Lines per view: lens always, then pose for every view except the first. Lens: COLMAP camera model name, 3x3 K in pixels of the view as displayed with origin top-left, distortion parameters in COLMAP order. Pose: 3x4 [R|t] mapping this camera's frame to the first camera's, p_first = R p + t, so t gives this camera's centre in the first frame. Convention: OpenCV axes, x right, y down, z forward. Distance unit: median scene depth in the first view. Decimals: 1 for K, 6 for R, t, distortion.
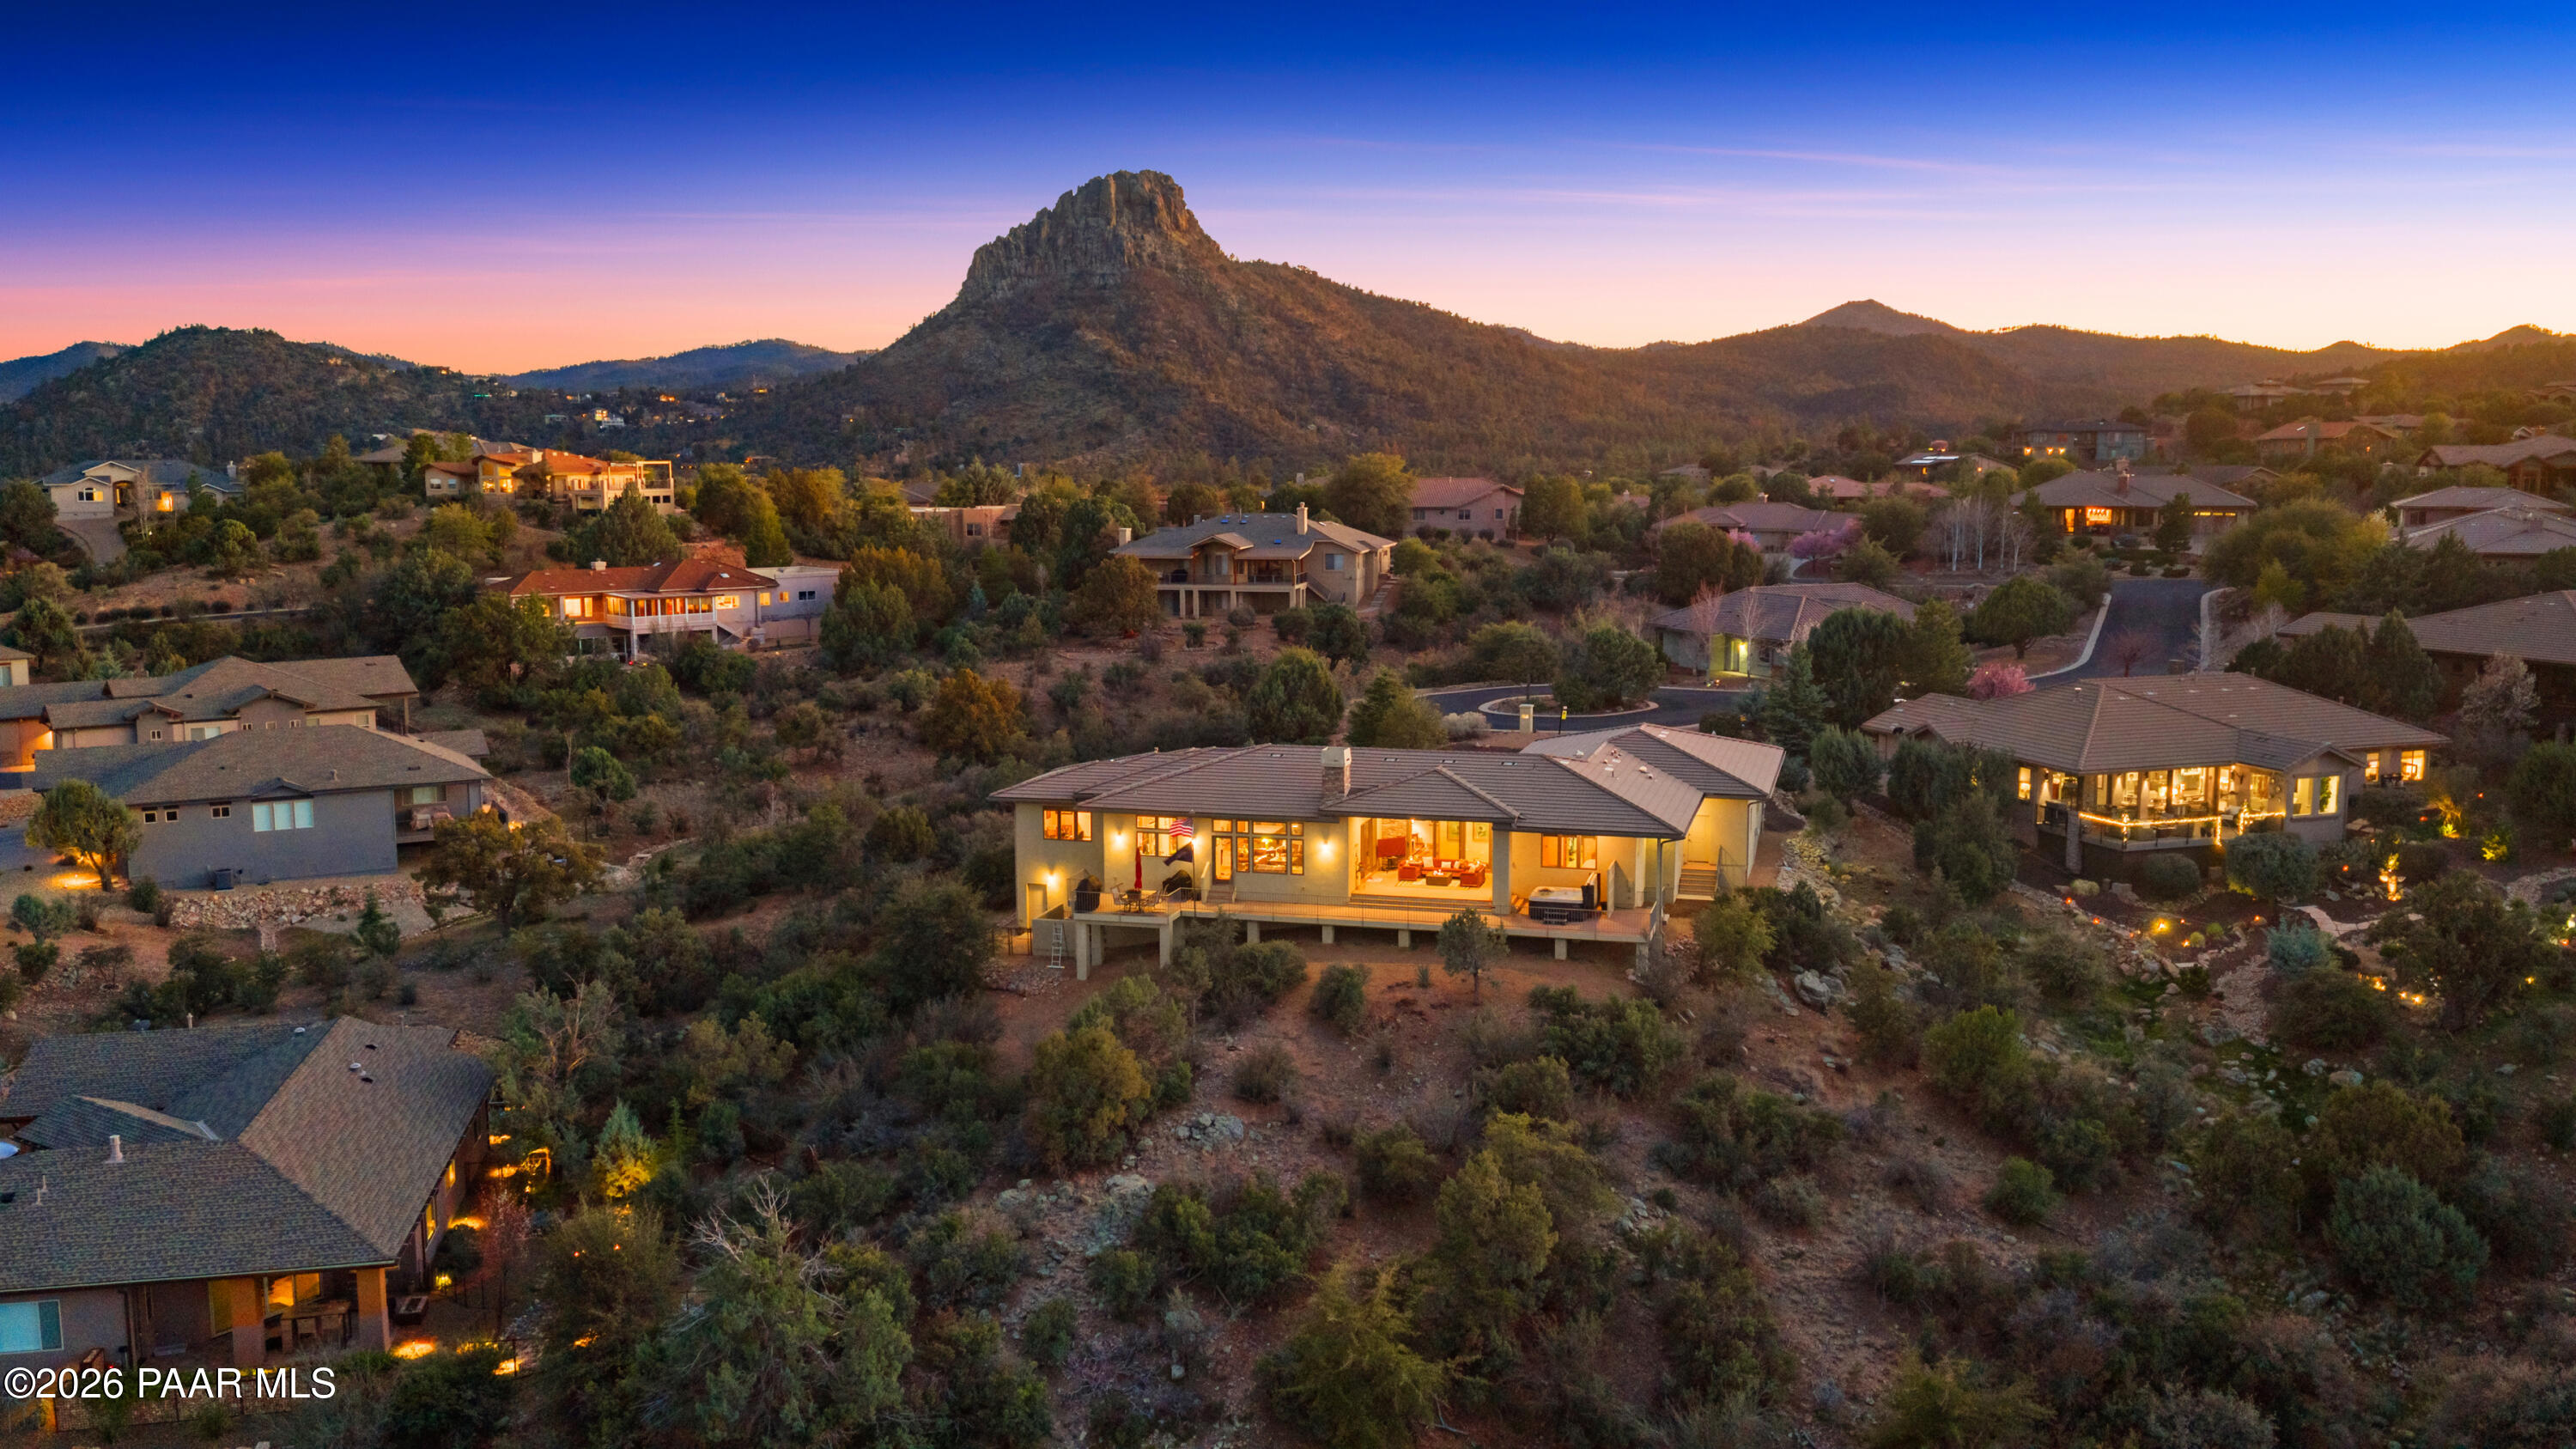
lens RADIAL K [[2108.1, 0, 1288.0], [0, 2108.1, 724.5], [0, 0, 1]] dist [0.090867, -0.169869]
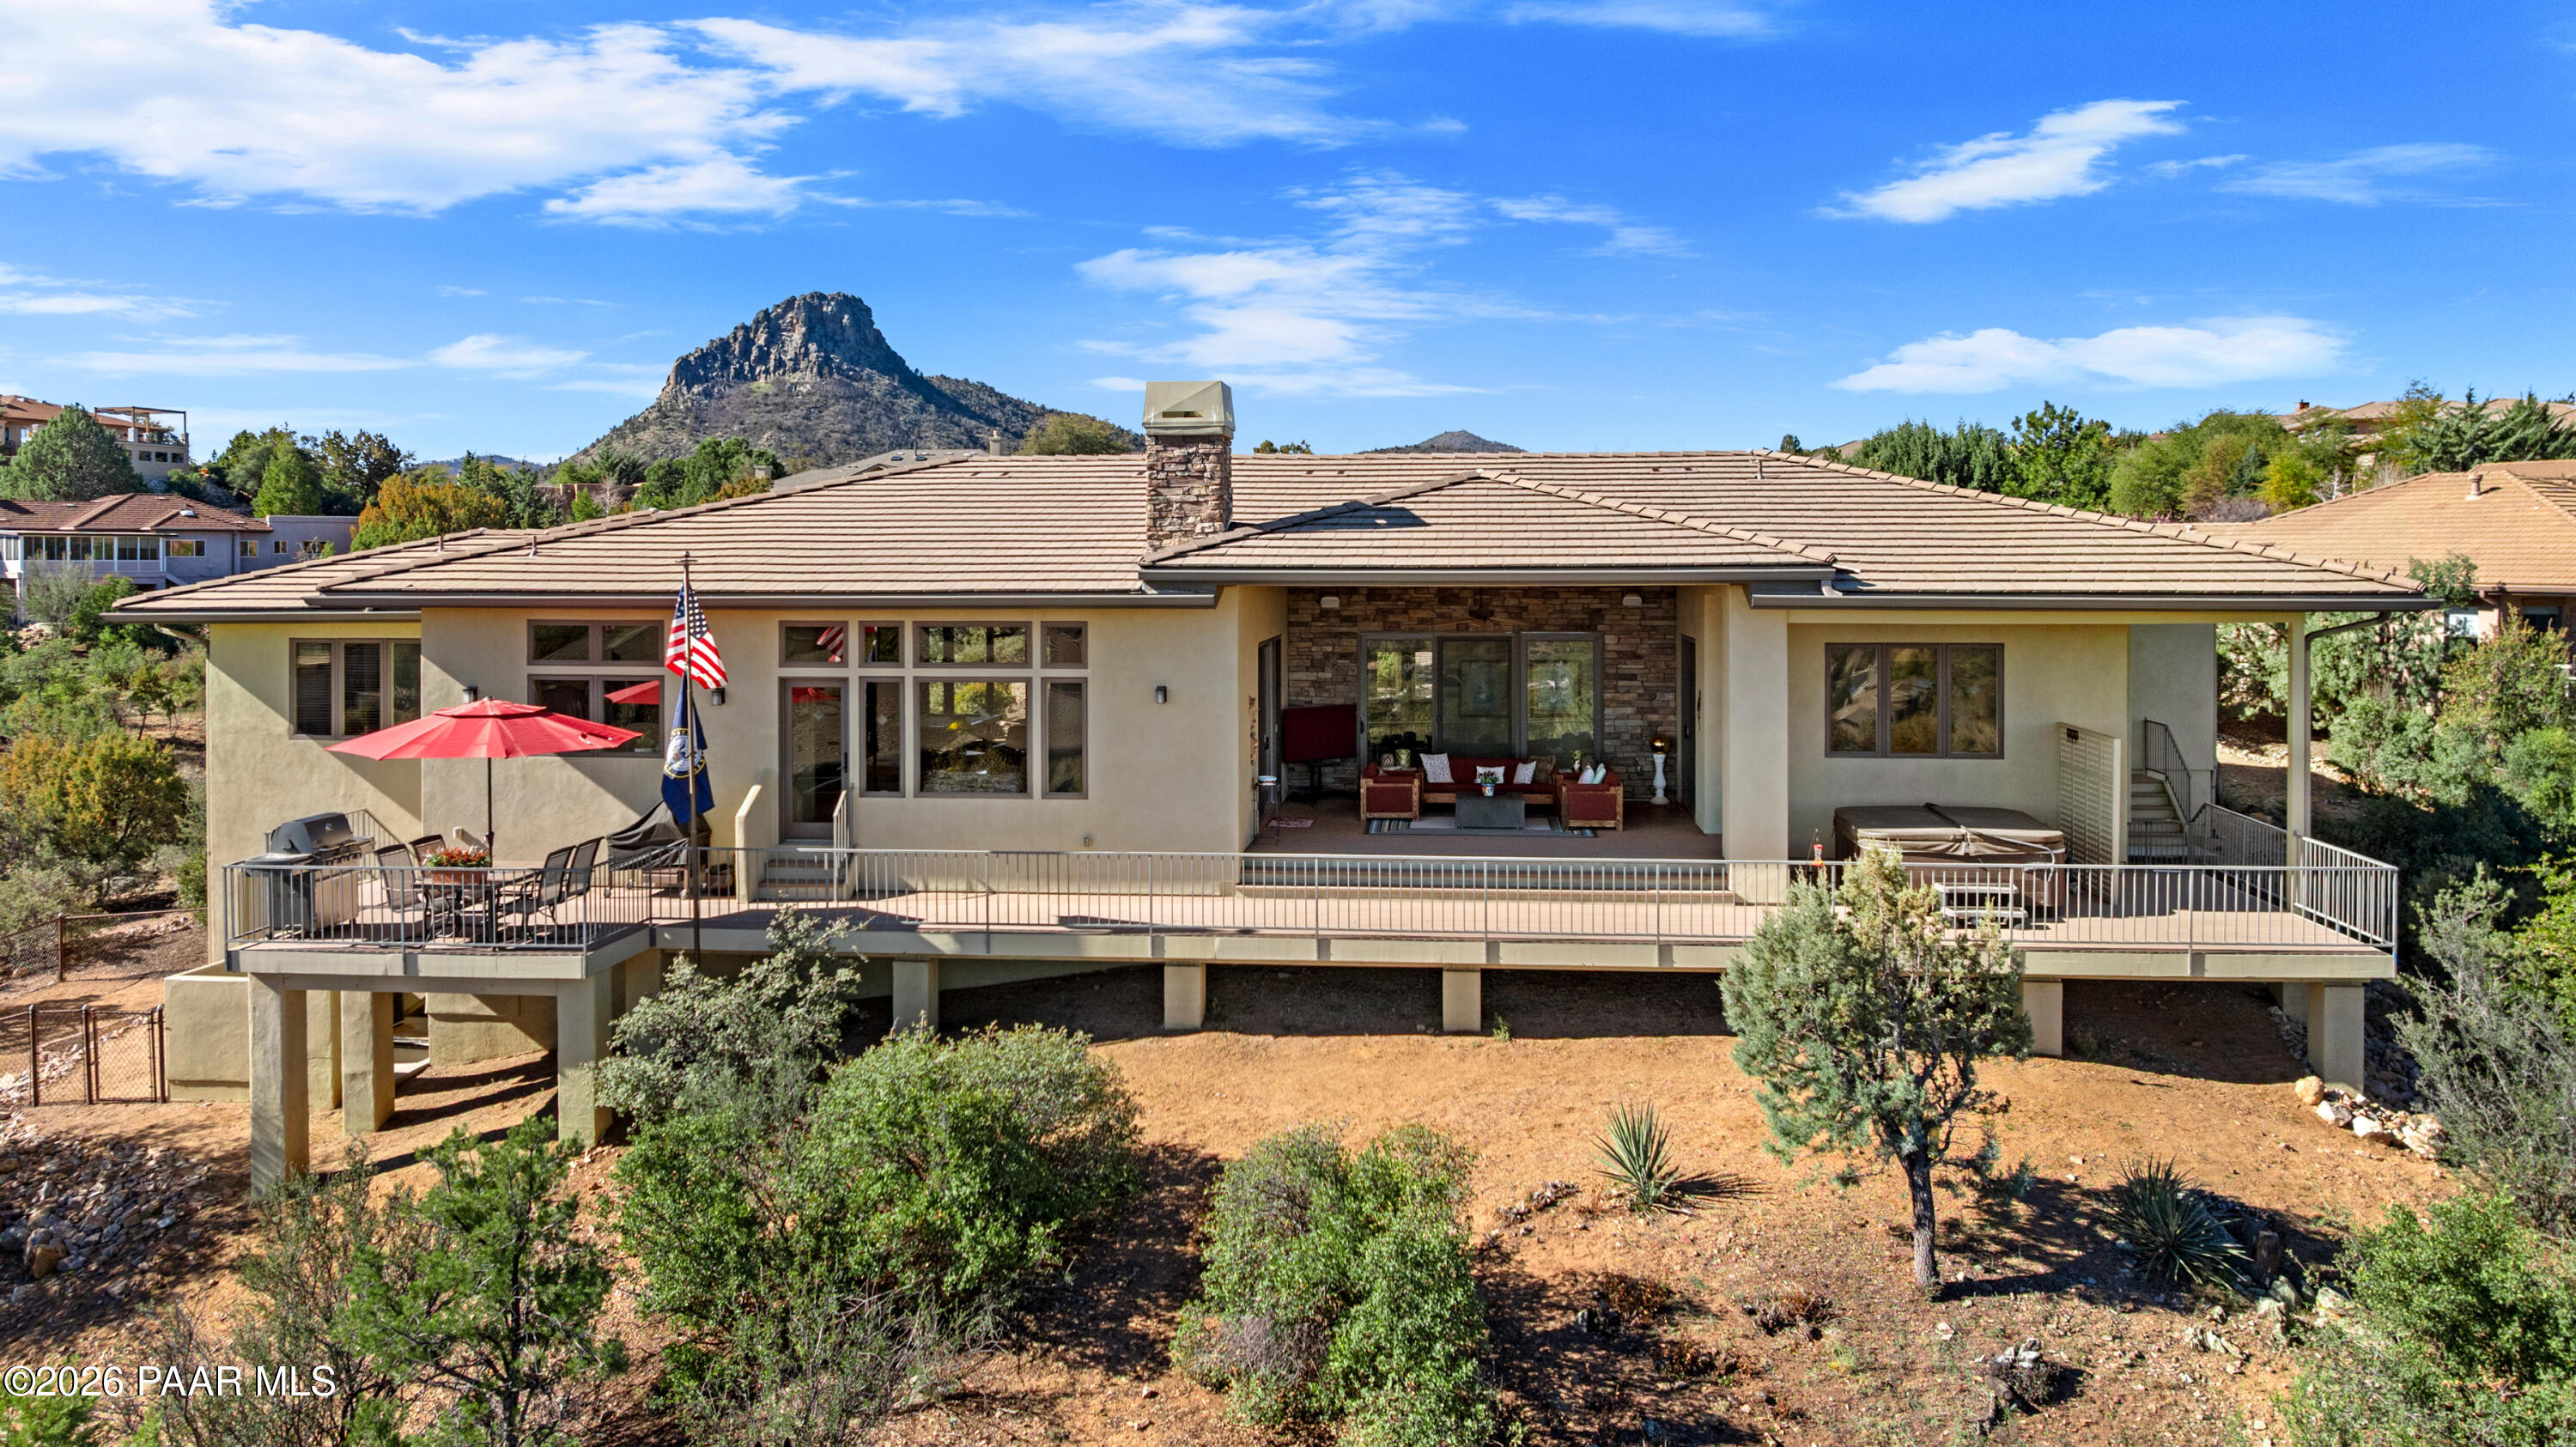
lens RADIAL K [[1878.7, 0, 1291.0], [0, 1878.7, 556.3], [0, 0, 1]] dist [-0.024786, 0.005604]
pose [[0.985447, 0.001521, 0.169979, -0.004258], [0.020201, 0.991825, -0.125995, 0.030927], [-0.168781, 0.127595, 0.977360, 0.315404]]
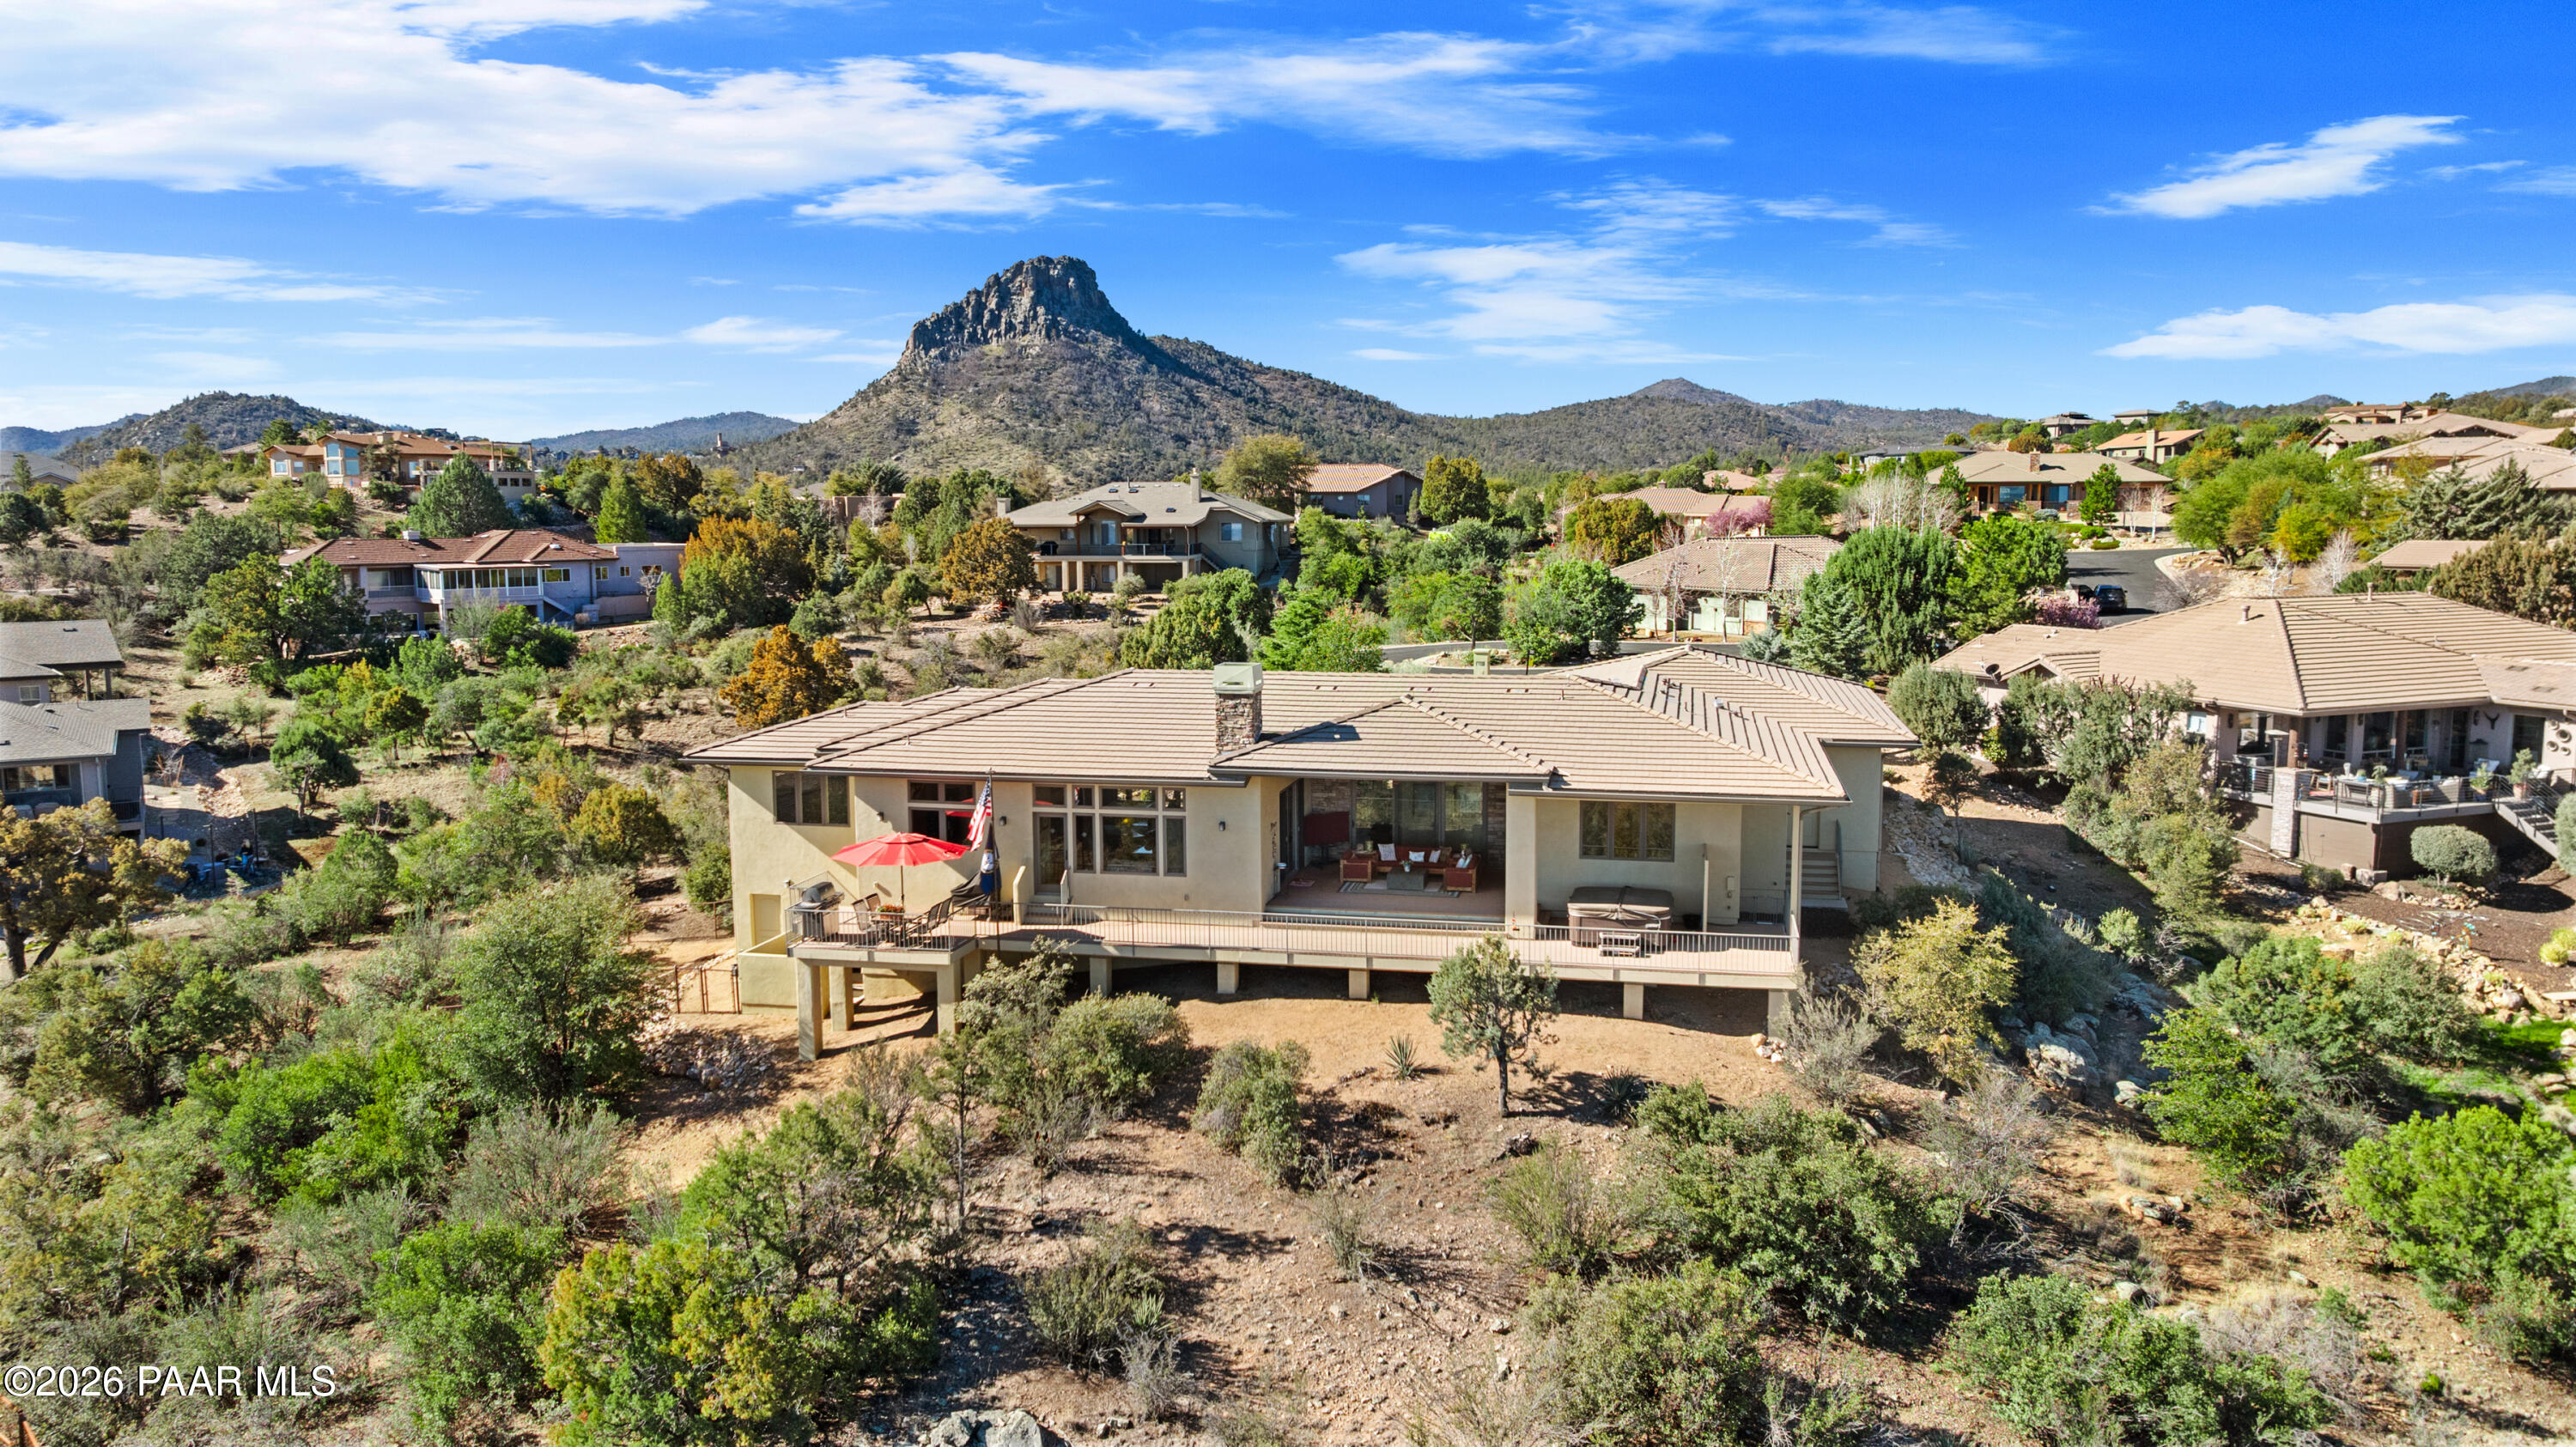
lens RADIAL K [[1819.7, 0, 1288.0], [0, 1819.7, 723.5], [0, 0, 1]] dist [-0.018240, -0.005017]
pose [[0.998575, -0.007519, 0.052837, 0.003978], [0.008019, 0.999925, -0.009263, 0.014149], [-0.052764, 0.009674, 0.998560, 0.208424]]
